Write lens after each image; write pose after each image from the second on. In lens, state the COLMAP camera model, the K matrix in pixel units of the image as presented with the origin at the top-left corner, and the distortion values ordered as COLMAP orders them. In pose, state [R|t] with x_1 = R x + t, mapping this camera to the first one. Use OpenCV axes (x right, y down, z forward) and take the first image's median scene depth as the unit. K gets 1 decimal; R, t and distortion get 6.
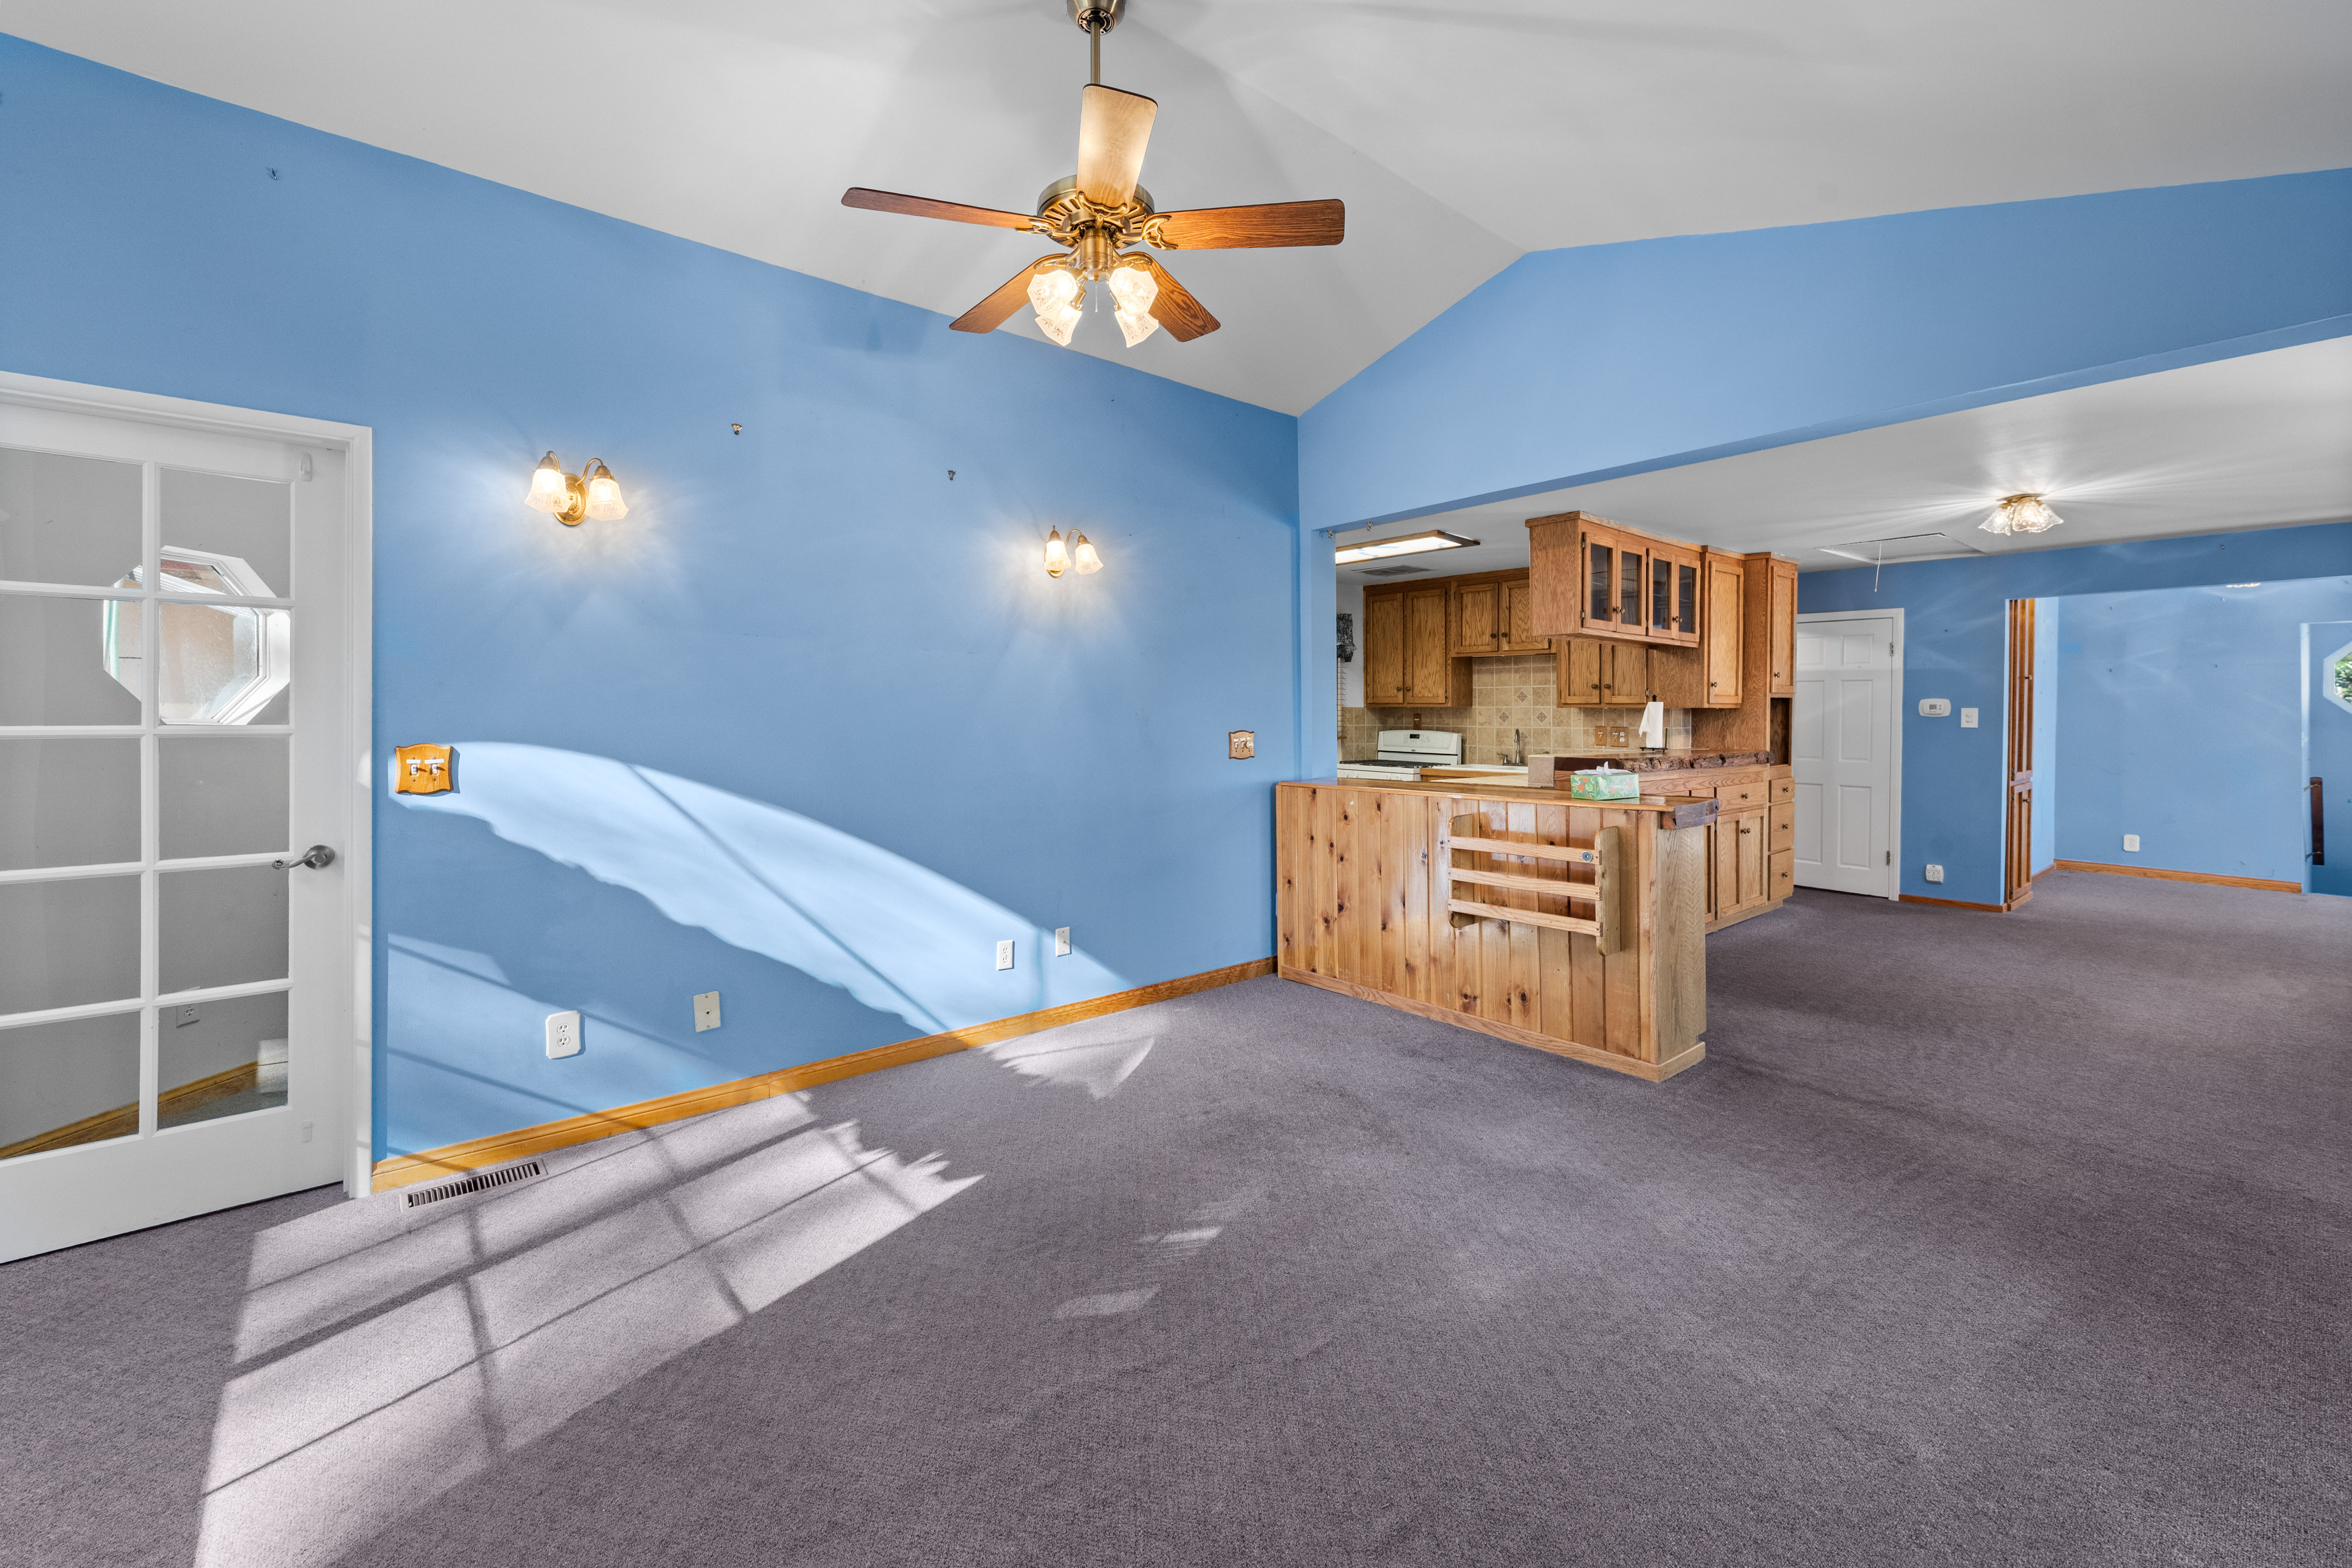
lens RADIAL K [[954.9, 0, 1170.7], [0, 954.9, 726.0], [0, 0, 1]] dist [-0.002628, 0.000446]
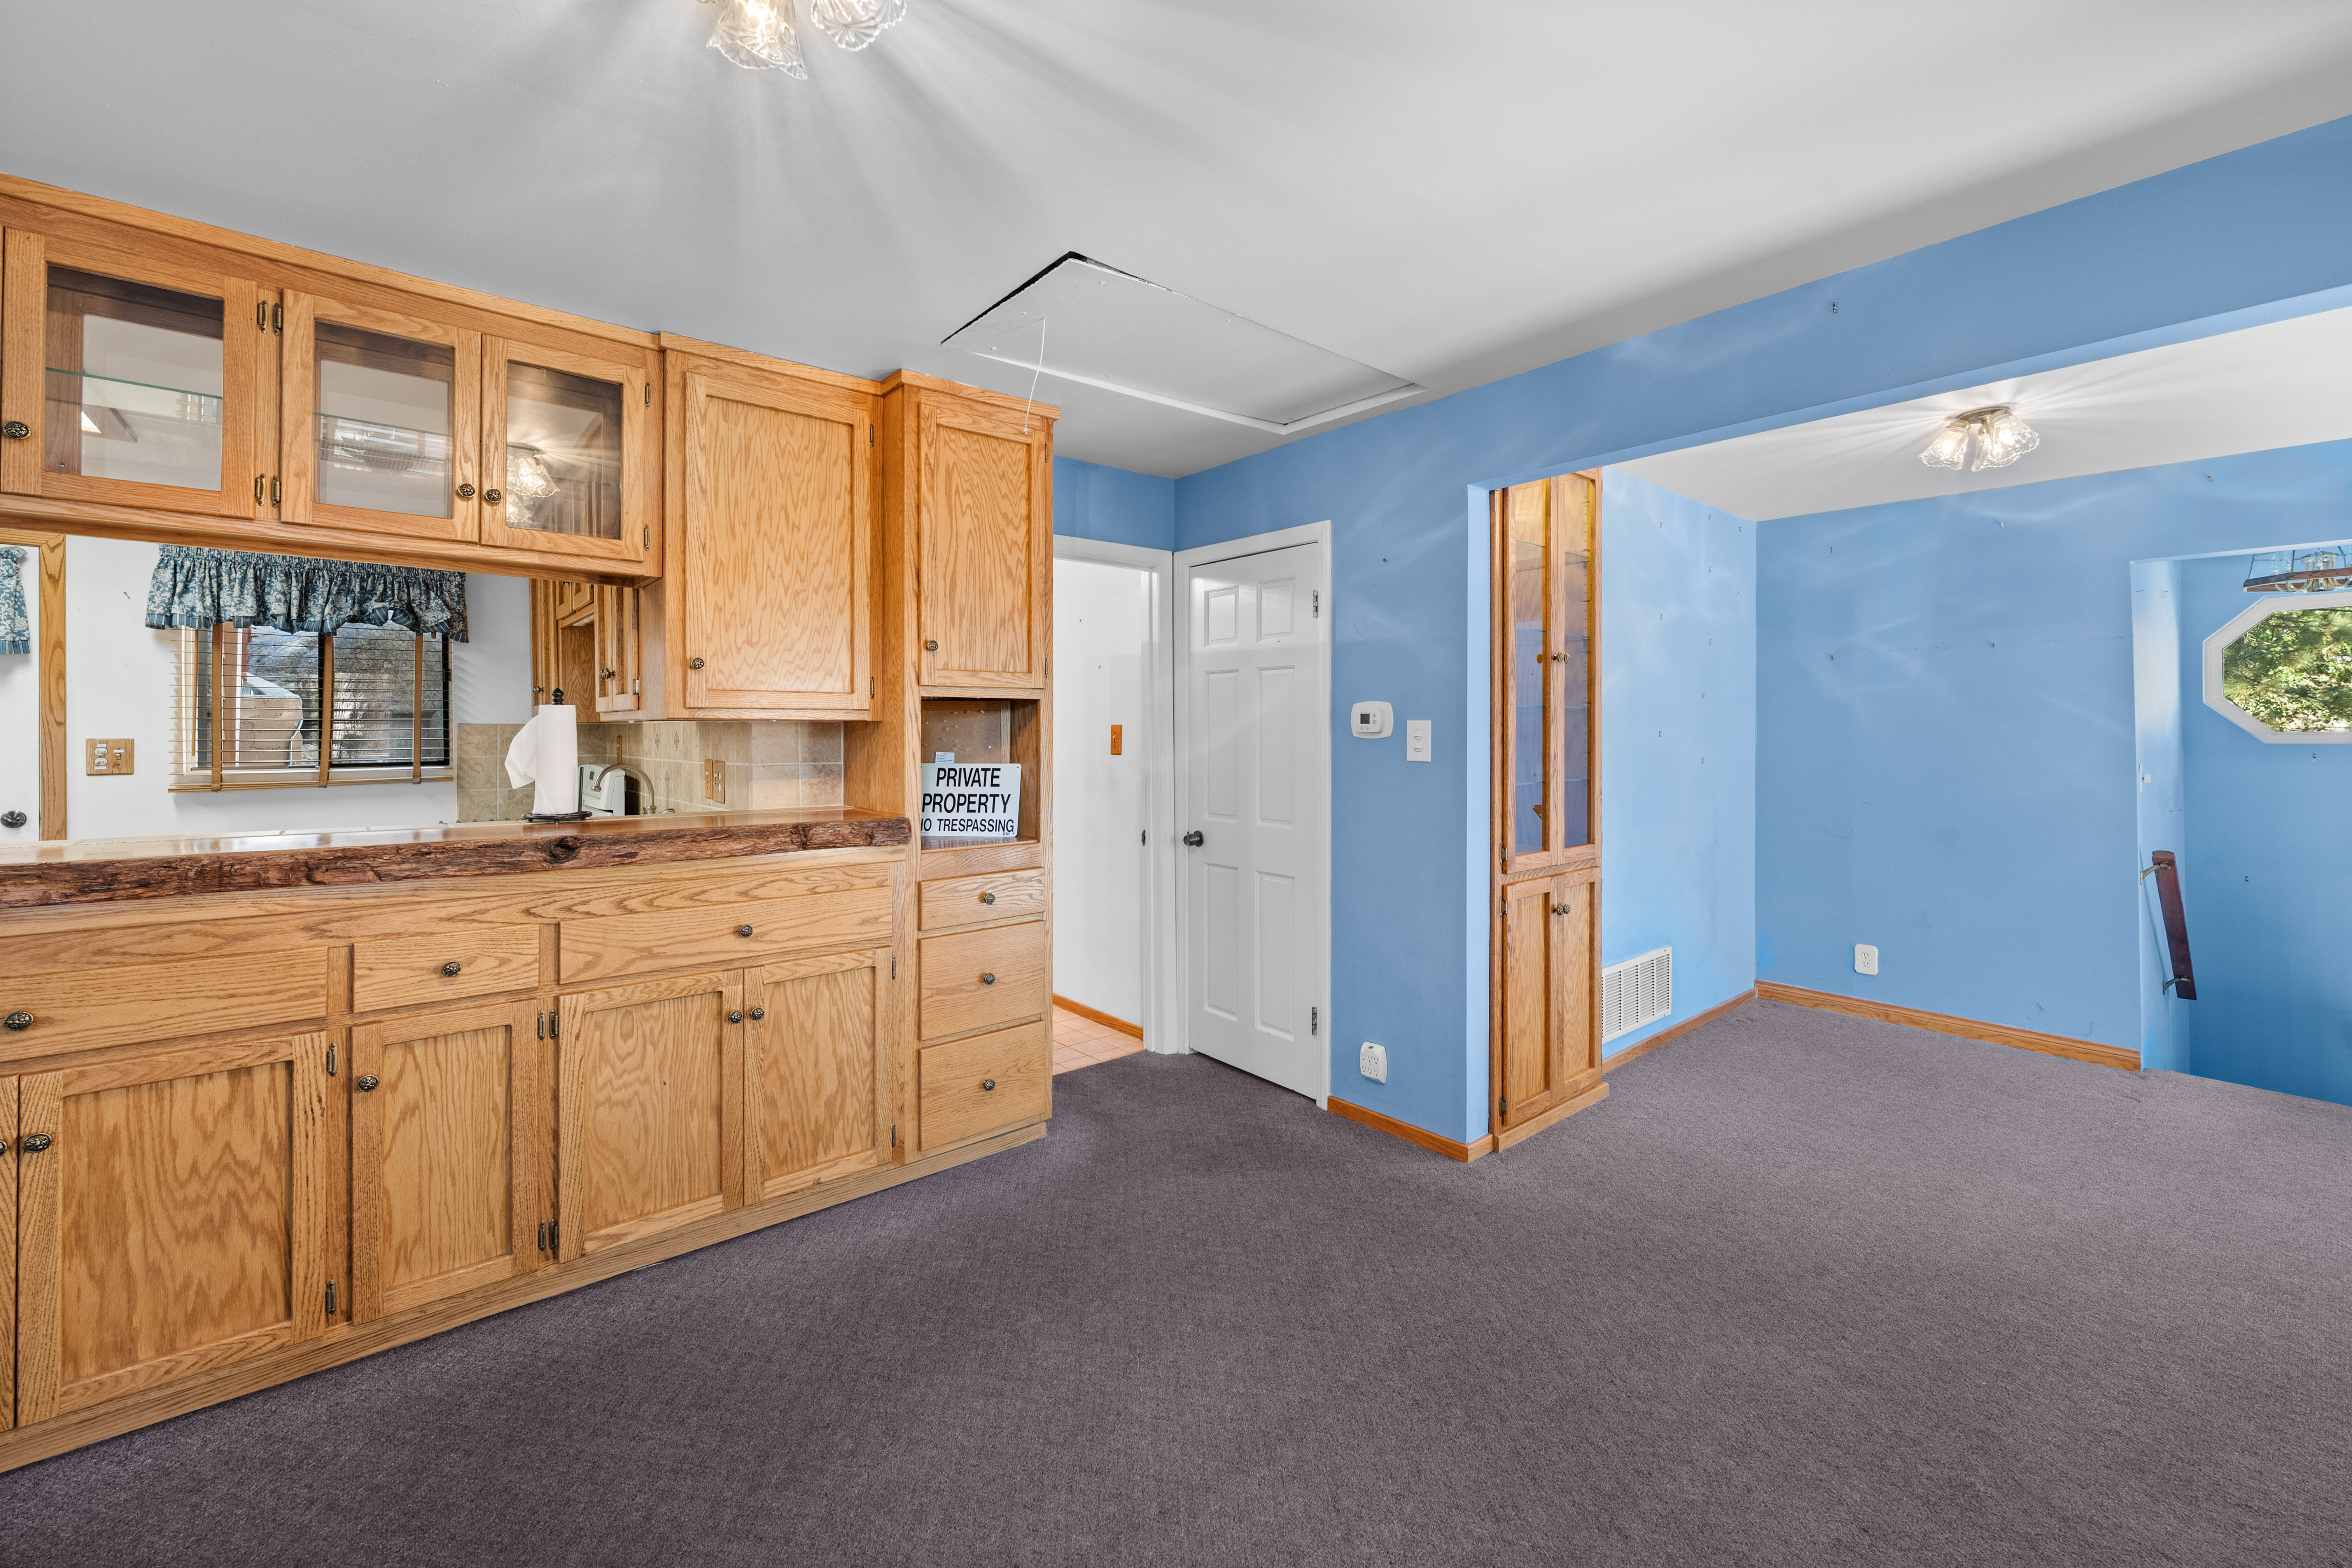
lens RADIAL K [[954.9, 0, 1174.0], [0, 954.9, 736.6], [0, 0, 1]] dist [-0.002628, 0.000446]
pose [[0.999871, -0.001799, 0.015958, 0.881339], [0.001976, 0.999936, -0.011102, -0.006928], [-0.015937, 0.011132, 0.999811, 0.655039]]
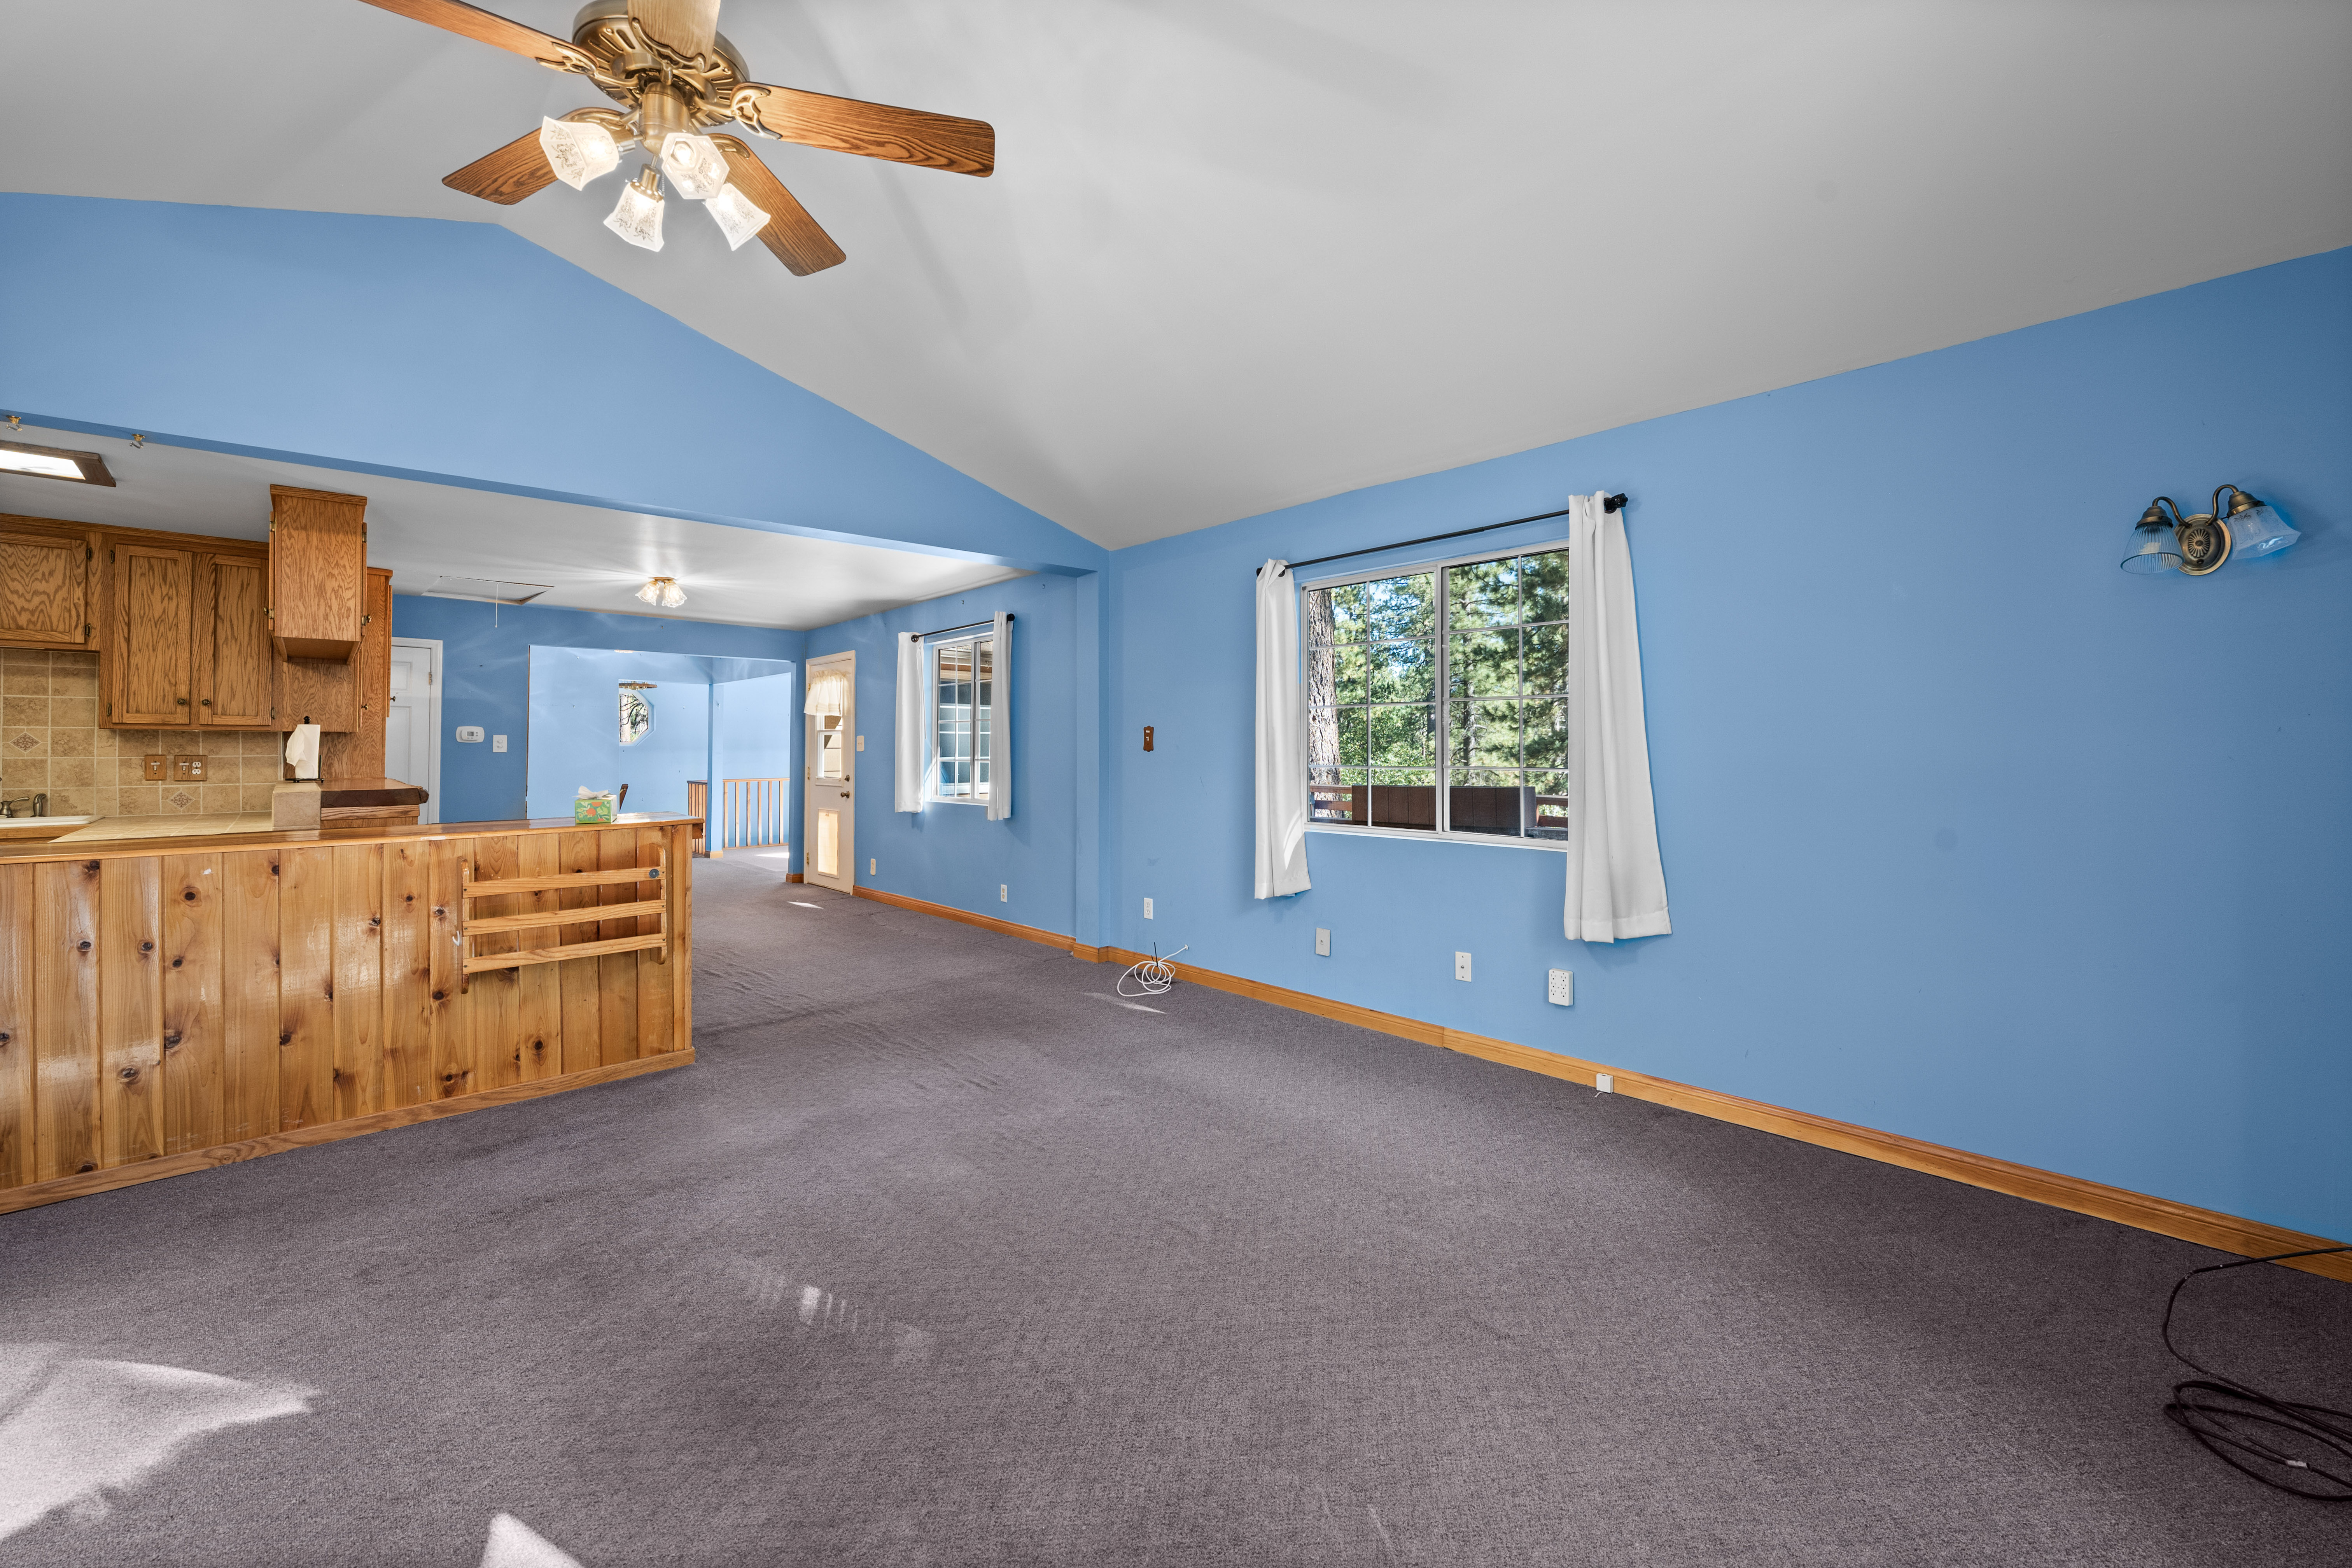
lens RADIAL K [[954.9, 0, 1151.9], [0, 954.9, 735.5], [0, 0, 1]] dist [-0.002628, 0.000446]
pose [[-0.044111, 0.009641, 0.998980, -0.428536], [0.009790, 0.999910, -0.009218, -0.000184], [-0.998979, 0.009374, -0.044201, 0.331550]]
